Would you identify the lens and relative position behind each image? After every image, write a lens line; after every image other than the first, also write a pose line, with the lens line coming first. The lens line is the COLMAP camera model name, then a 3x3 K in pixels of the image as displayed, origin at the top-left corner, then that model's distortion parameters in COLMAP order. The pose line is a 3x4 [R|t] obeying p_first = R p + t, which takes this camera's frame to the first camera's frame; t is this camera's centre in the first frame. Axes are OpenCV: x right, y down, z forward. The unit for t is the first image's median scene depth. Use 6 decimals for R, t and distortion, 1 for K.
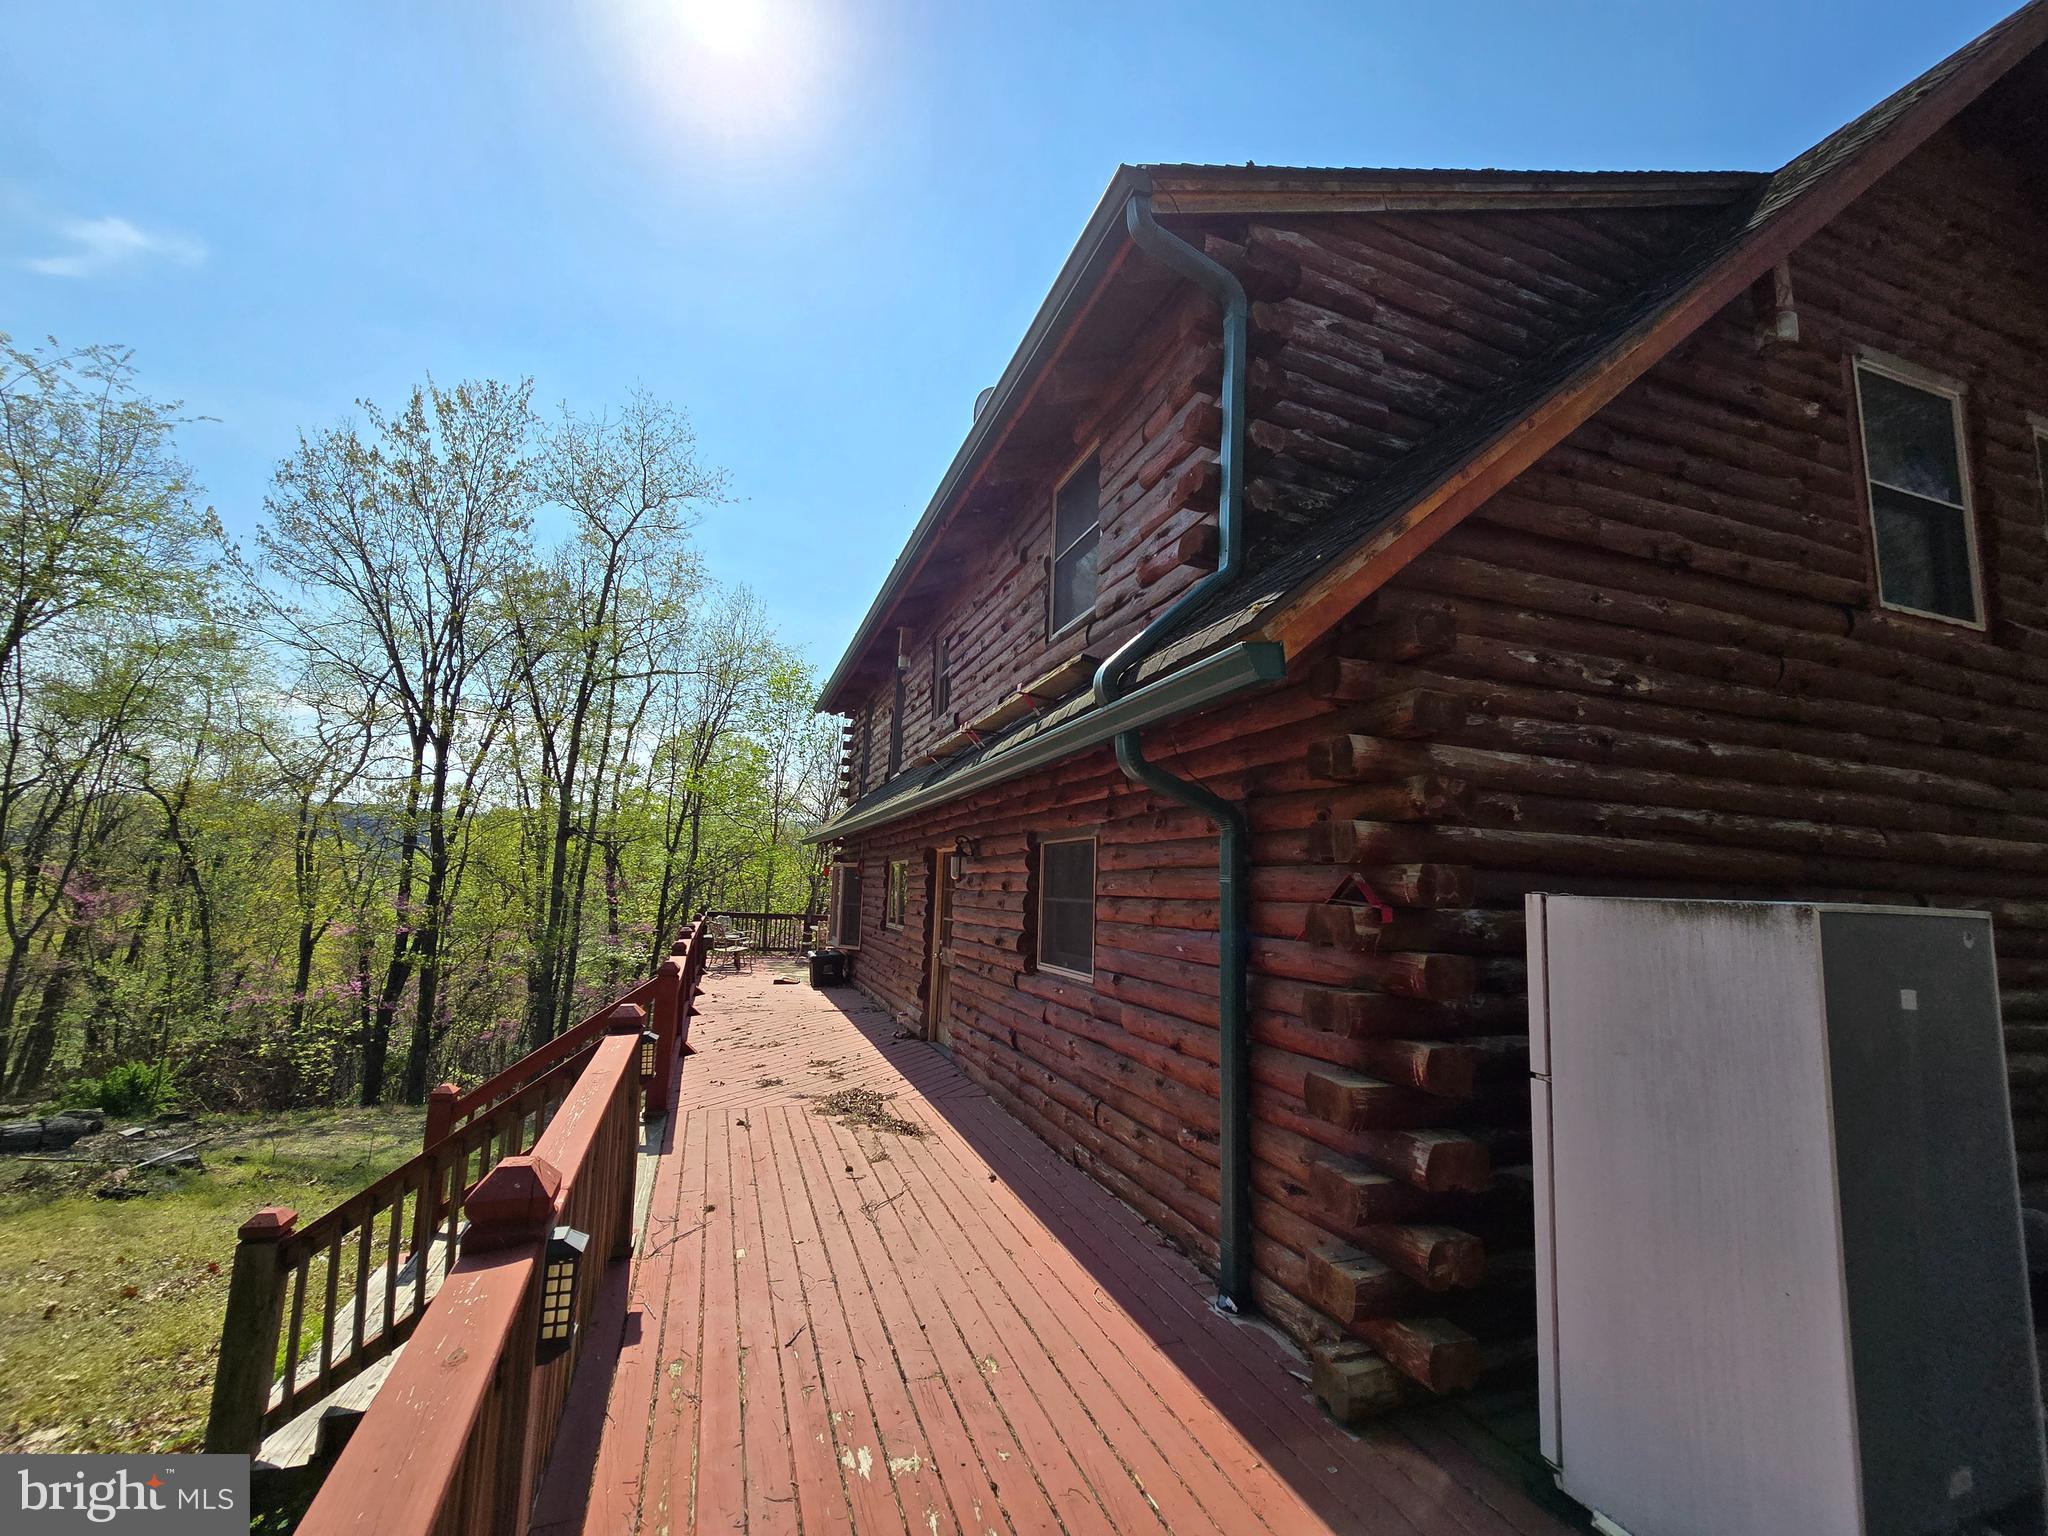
lens RADIAL K [[841.1, 0, 1021.1], [0, 841.1, 775.4], [0, 0, 1]] dist [-0.001359, 0.000752]
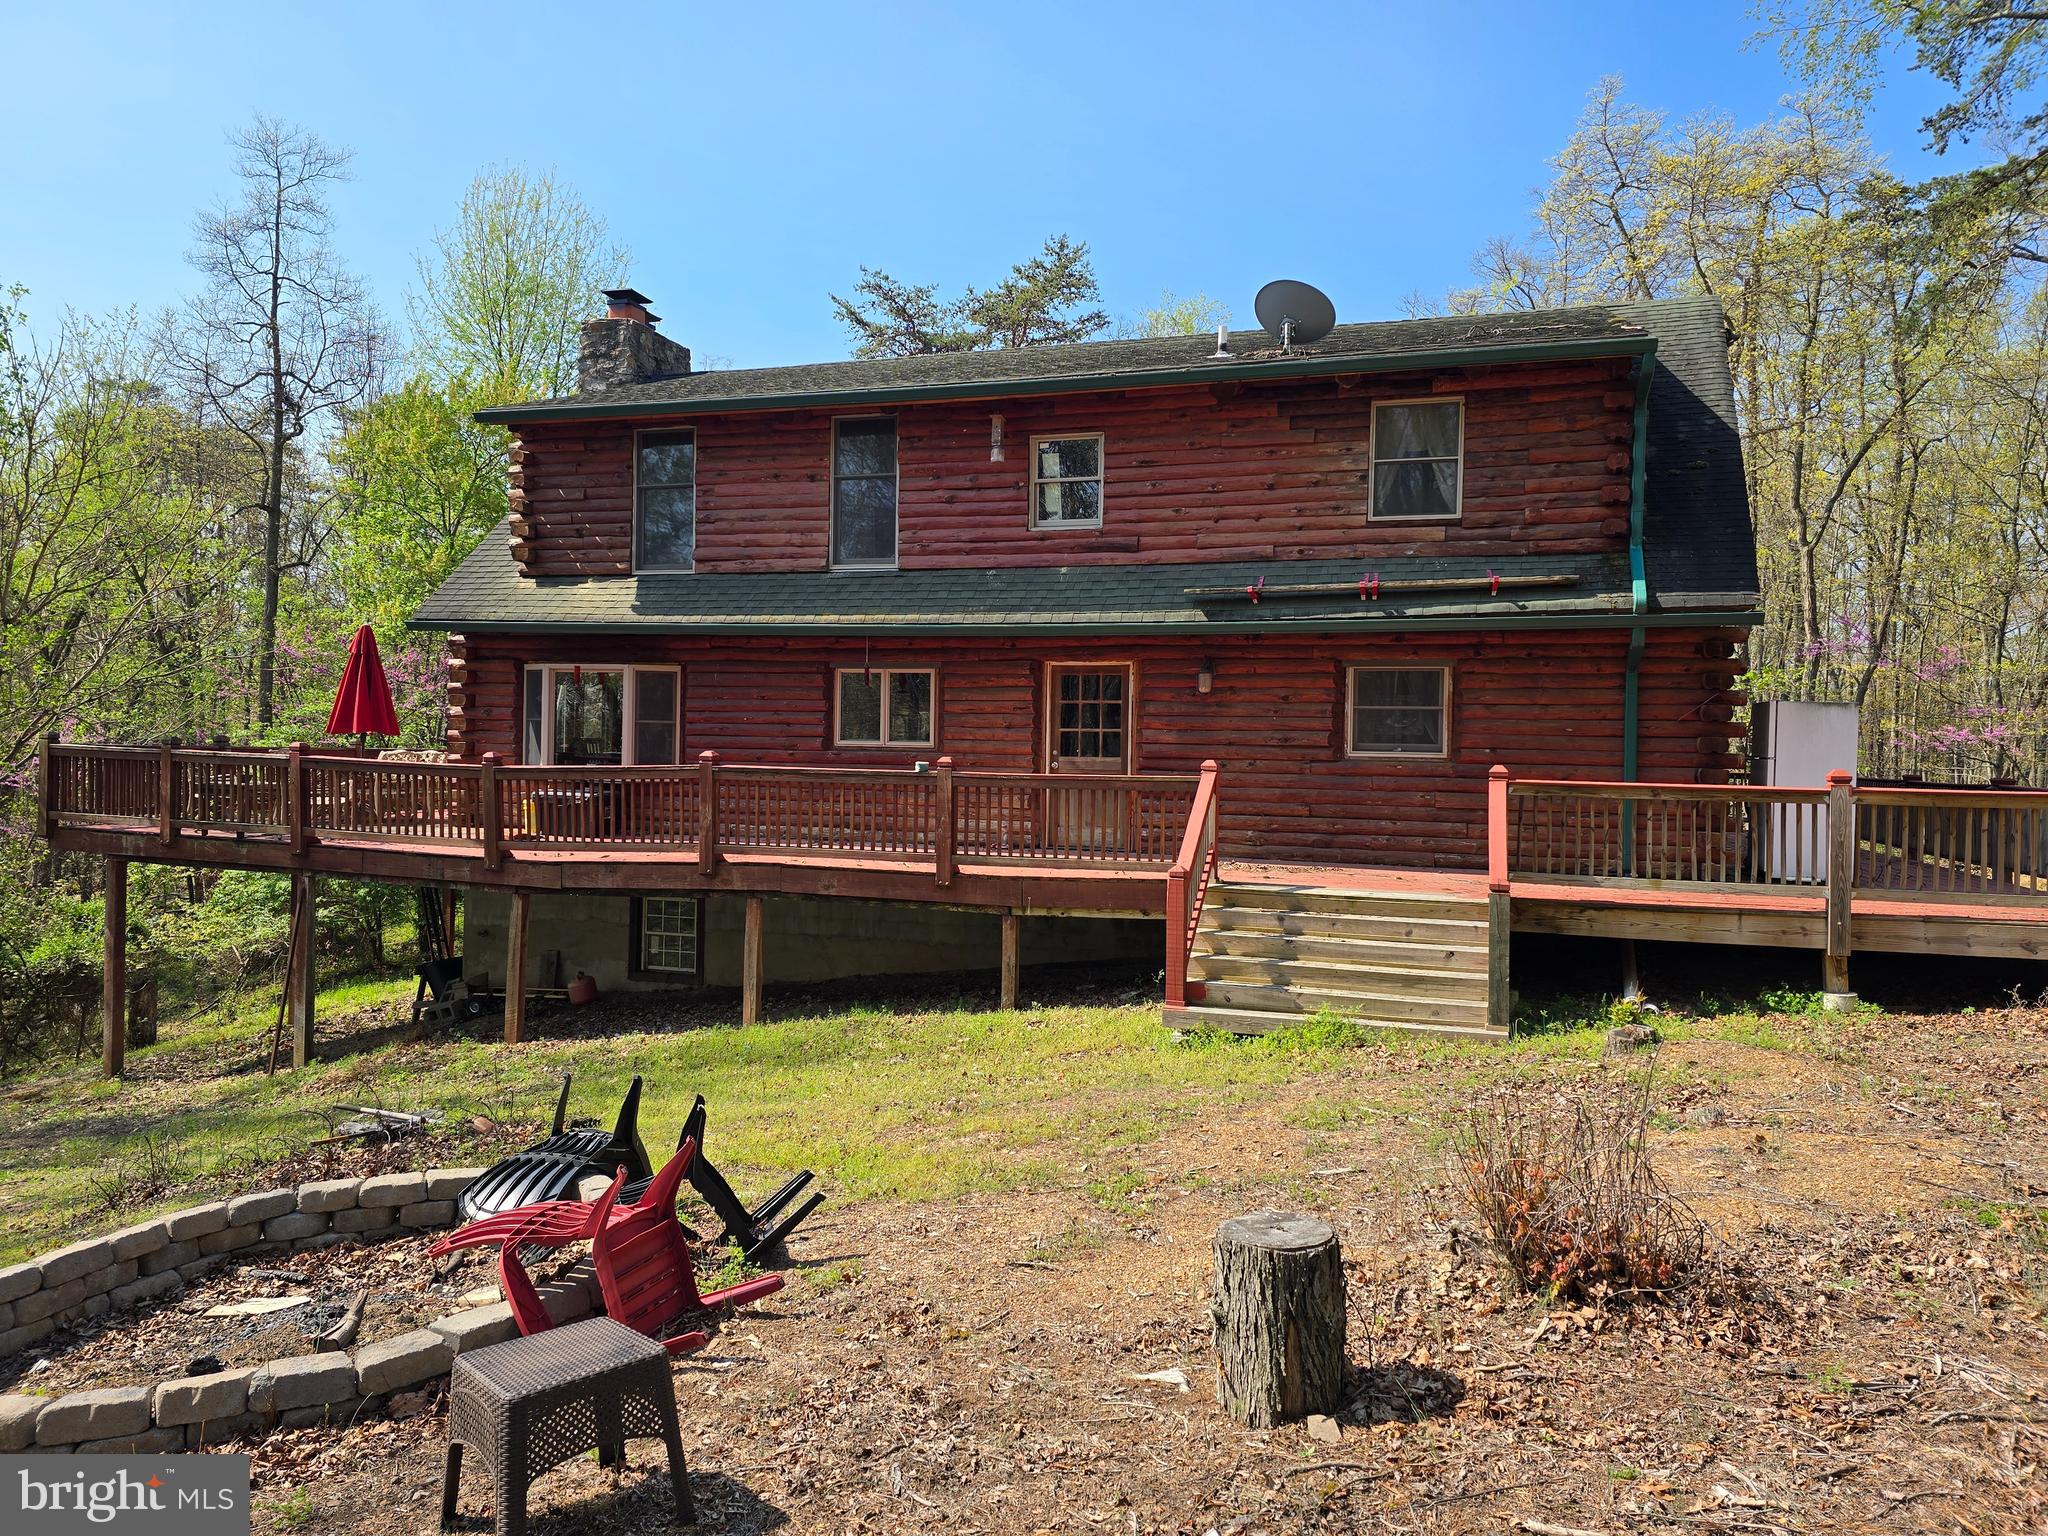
lens RADIAL K [[1369.7, 0, 1031.8], [0, 1369.7, 758.7], [0, 0, 1]] dist [0.055233, -0.038923]
pose [[0.604840, -0.034982, 0.795578, -4.043294], [-0.103627, 0.987083, 0.122185, 0.006346], [-0.789576, -0.156346, 0.593402, 0.068230]]
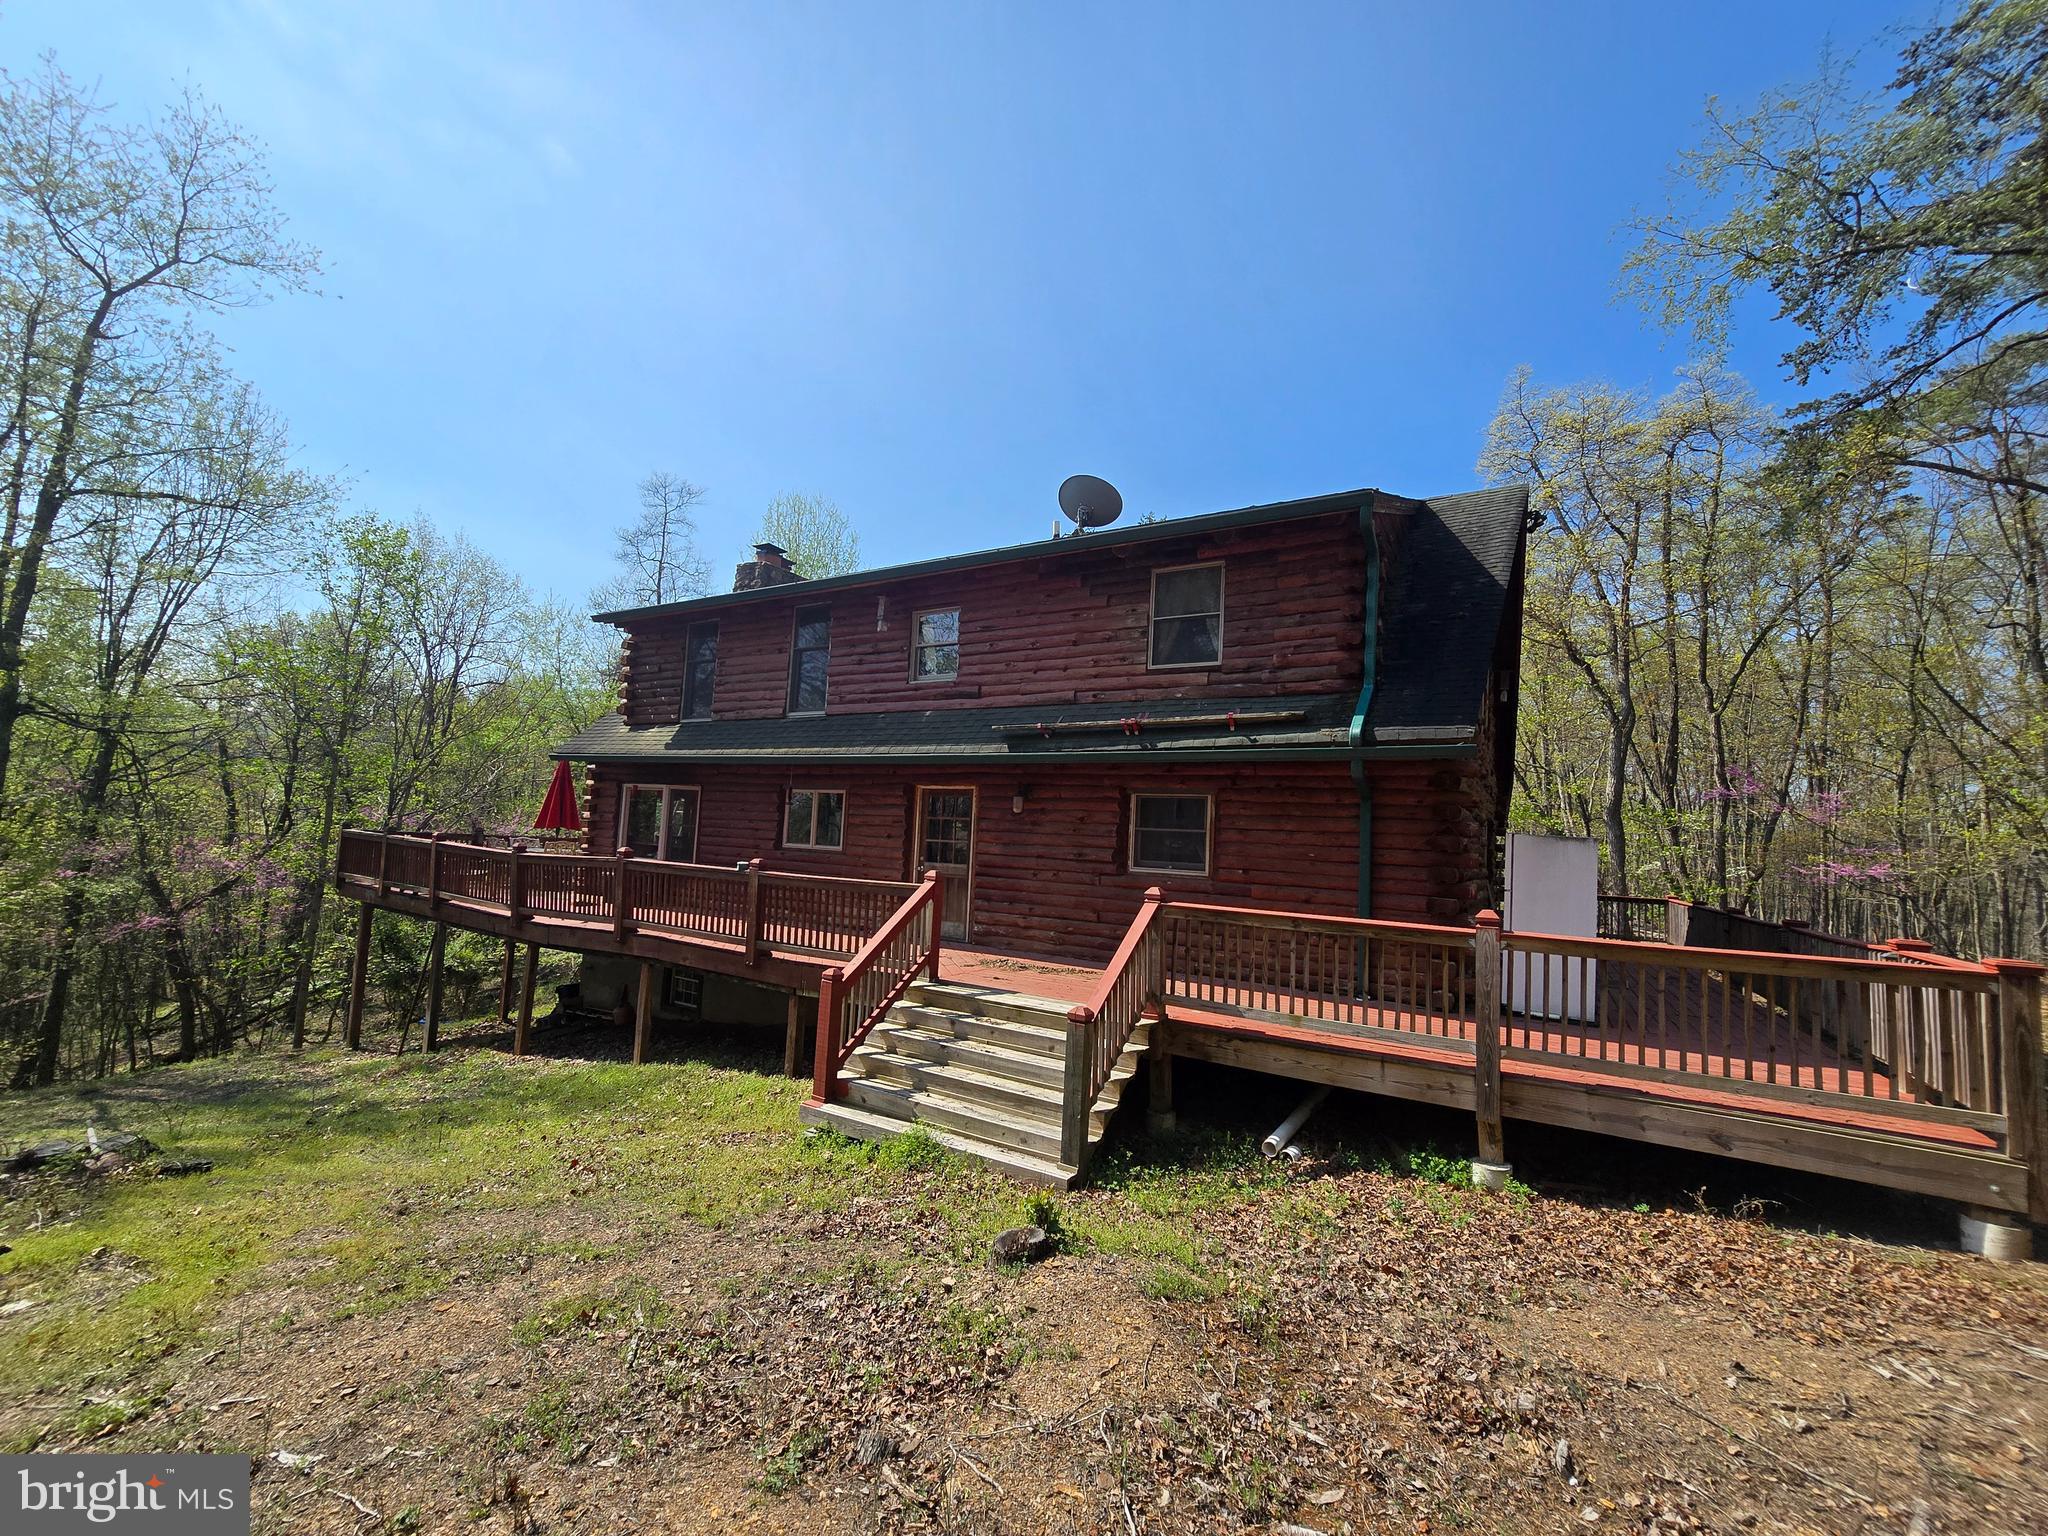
lens RADIAL K [[841.1, 0, 1025.4], [0, 841.1, 783.2], [0, 0, 1]] dist [-0.001359, 0.000752]
pose [[0.781039, 0.045862, 0.622796, -2.133073], [-0.107053, 0.992369, 0.061177, -0.039515], [-0.615238, -0.114454, 0.779989, -0.267939]]
